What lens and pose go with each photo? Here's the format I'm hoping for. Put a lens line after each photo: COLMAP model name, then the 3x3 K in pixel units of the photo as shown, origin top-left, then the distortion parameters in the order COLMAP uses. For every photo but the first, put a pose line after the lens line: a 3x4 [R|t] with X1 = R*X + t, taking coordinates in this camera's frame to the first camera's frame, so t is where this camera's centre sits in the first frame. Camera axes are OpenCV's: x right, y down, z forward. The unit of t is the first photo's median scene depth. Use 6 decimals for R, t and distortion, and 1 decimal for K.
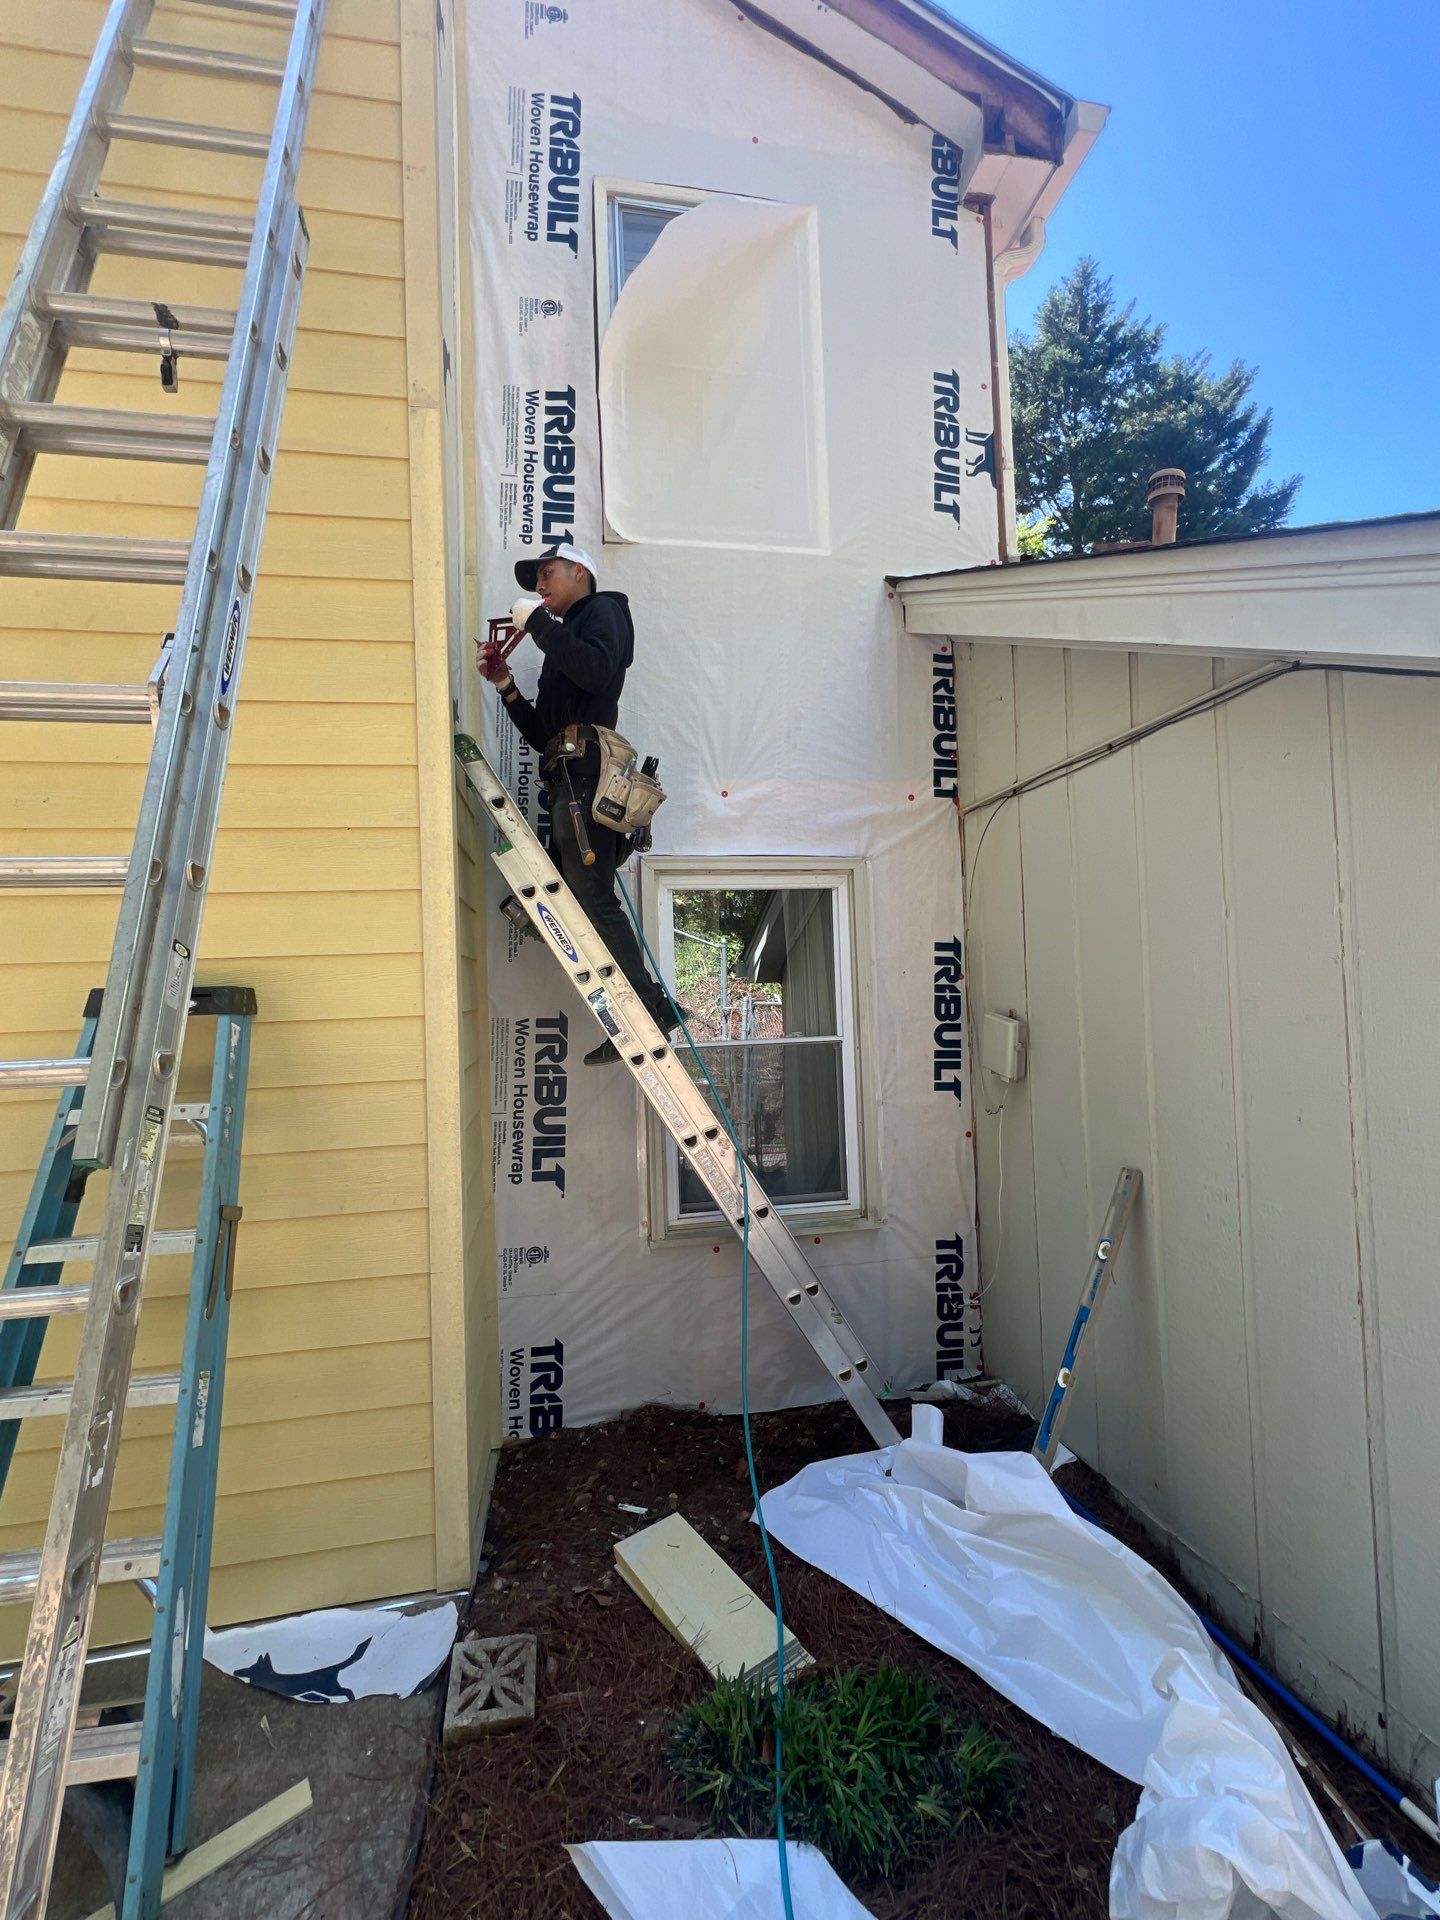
lens RADIAL K [[774.7, 0, 732.1], [0, 774.7, 954.7], [0, 0, 1]] dist [-0.002084, -0.000253]
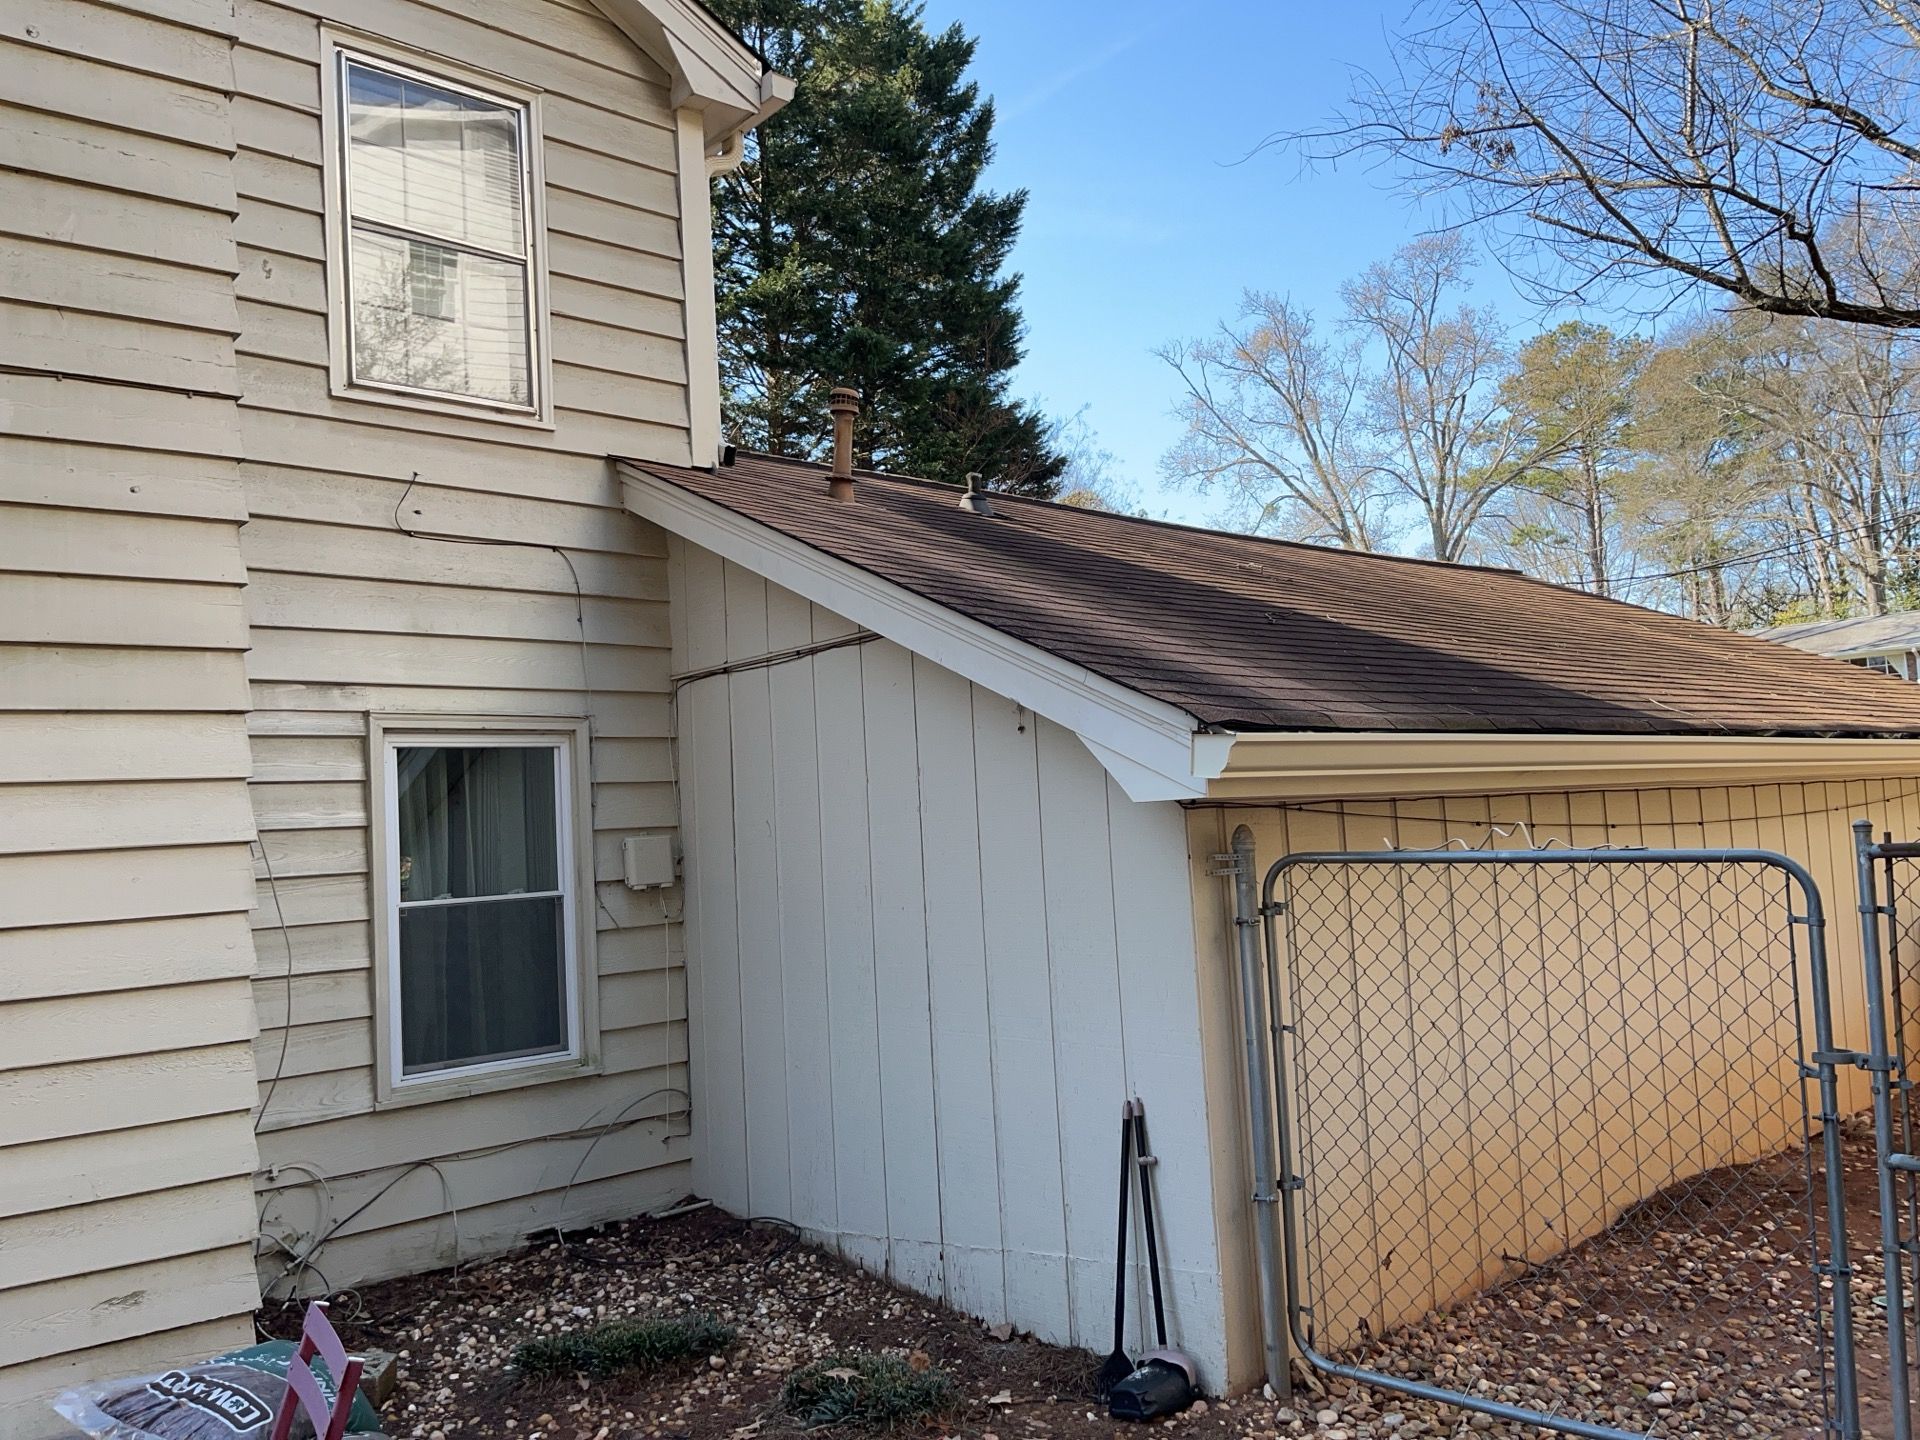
lens RADIAL K [[1455.5, 0, 970.8], [0, 1455.5, 714.7], [0, 0, 1]] dist [0.056071, -0.086213]
pose [[0.844619, 0.029379, 0.534561, -0.442147], [0.013255, 0.997040, -0.075740, 0.025678], [-0.535204, 0.071056, 0.841729, -0.934717]]
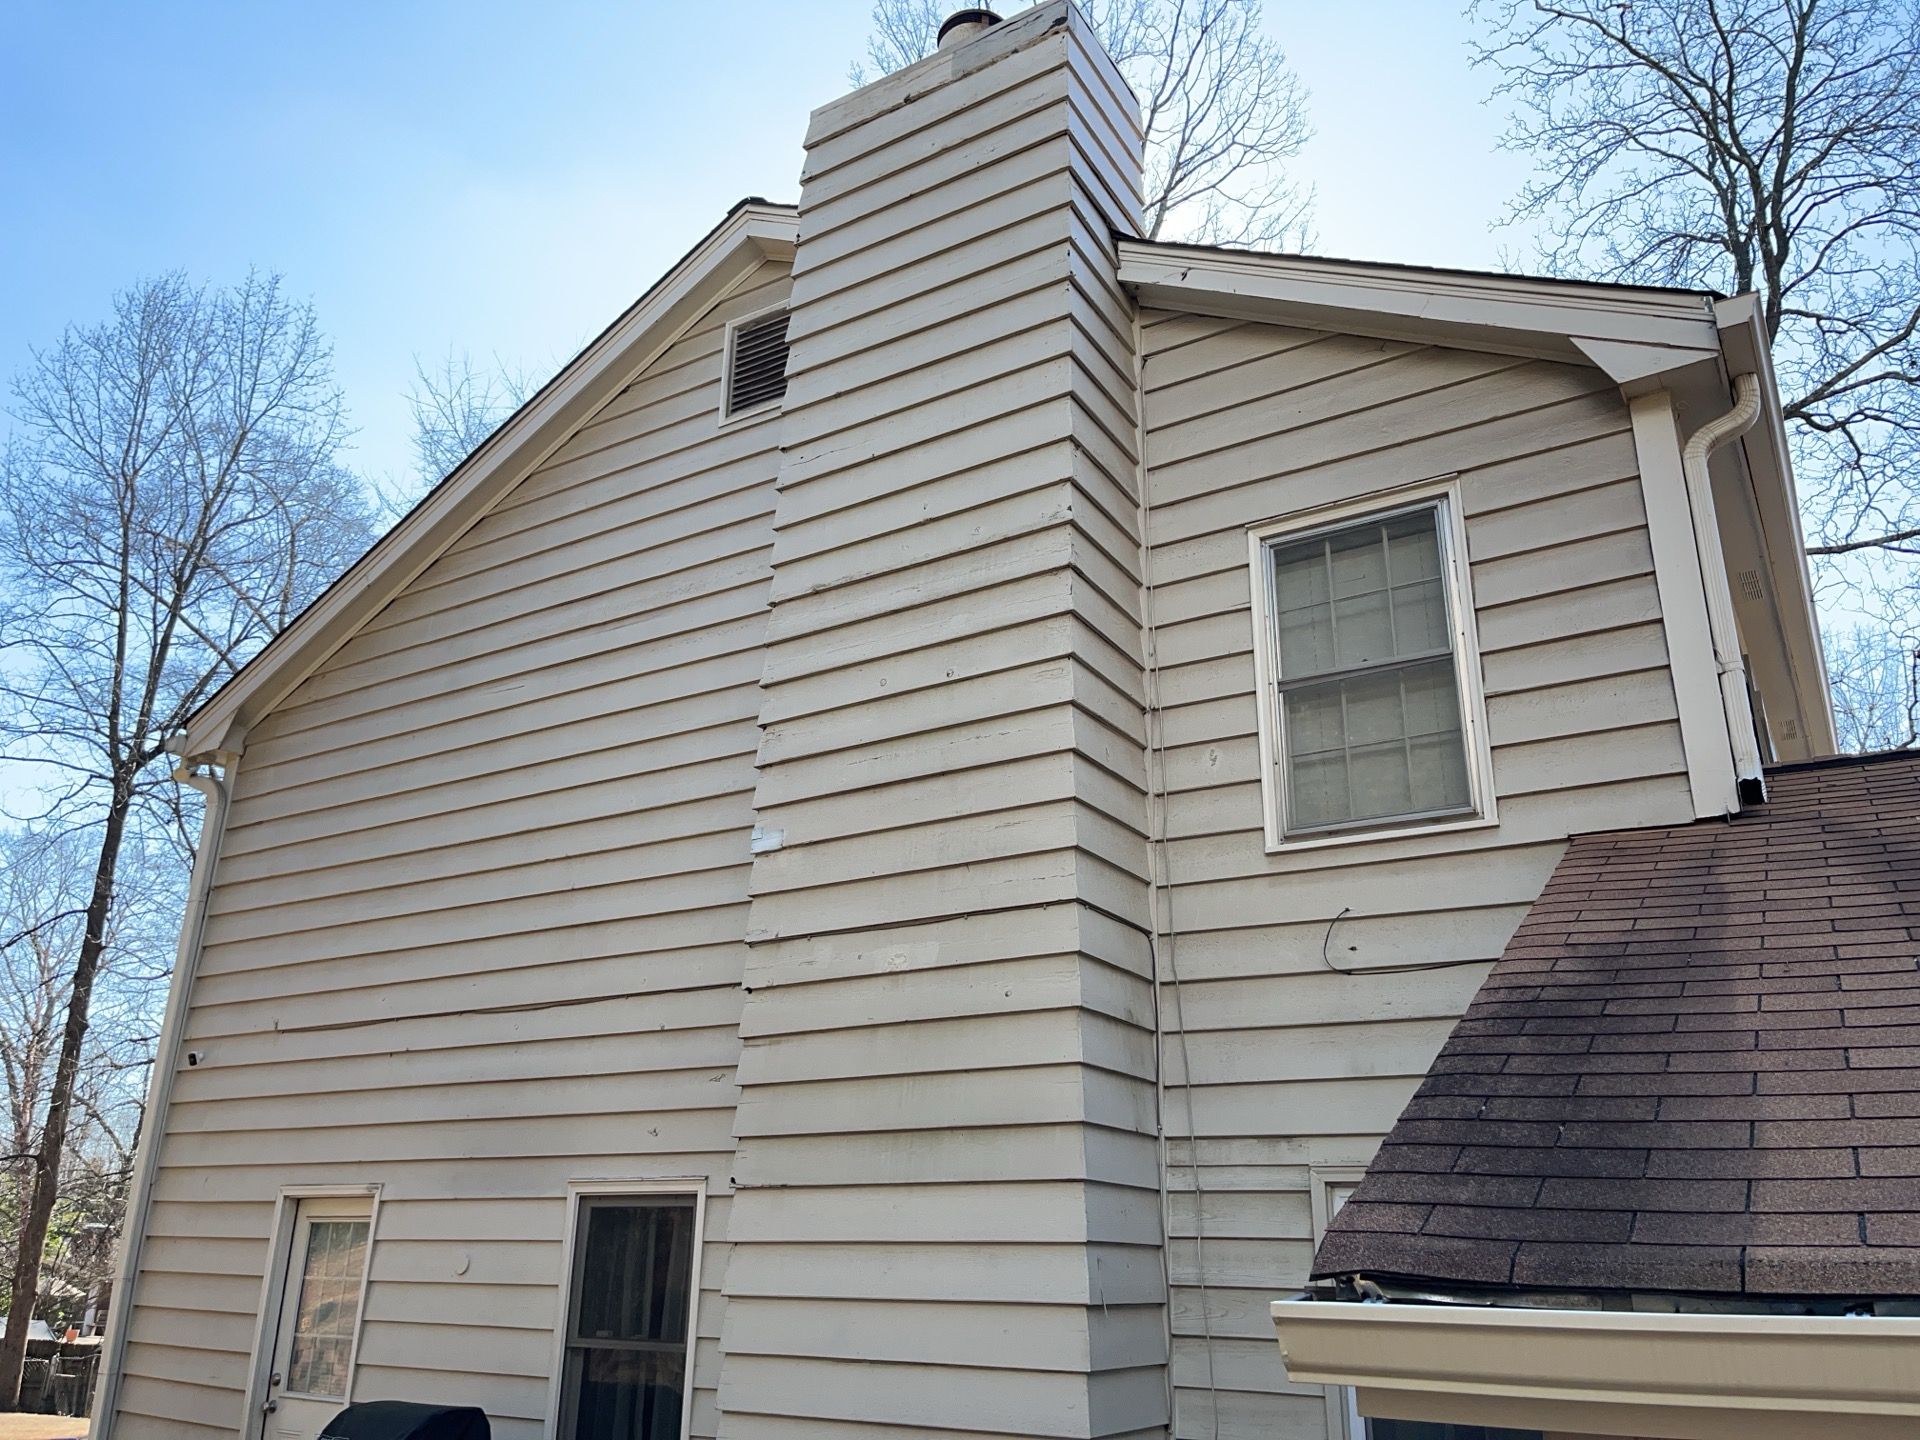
lens RADIAL K [[1455.5, 0, 970.8], [0, 1455.5, 714.7], [0, 0, 1]] dist [0.056071, -0.086213]
pose [[0.748767, -0.184657, -0.636592, 0.788937], [-0.021176, 0.953256, -0.301420, -0.097942], [0.662495, 0.239174, 0.709857, -0.690693]]
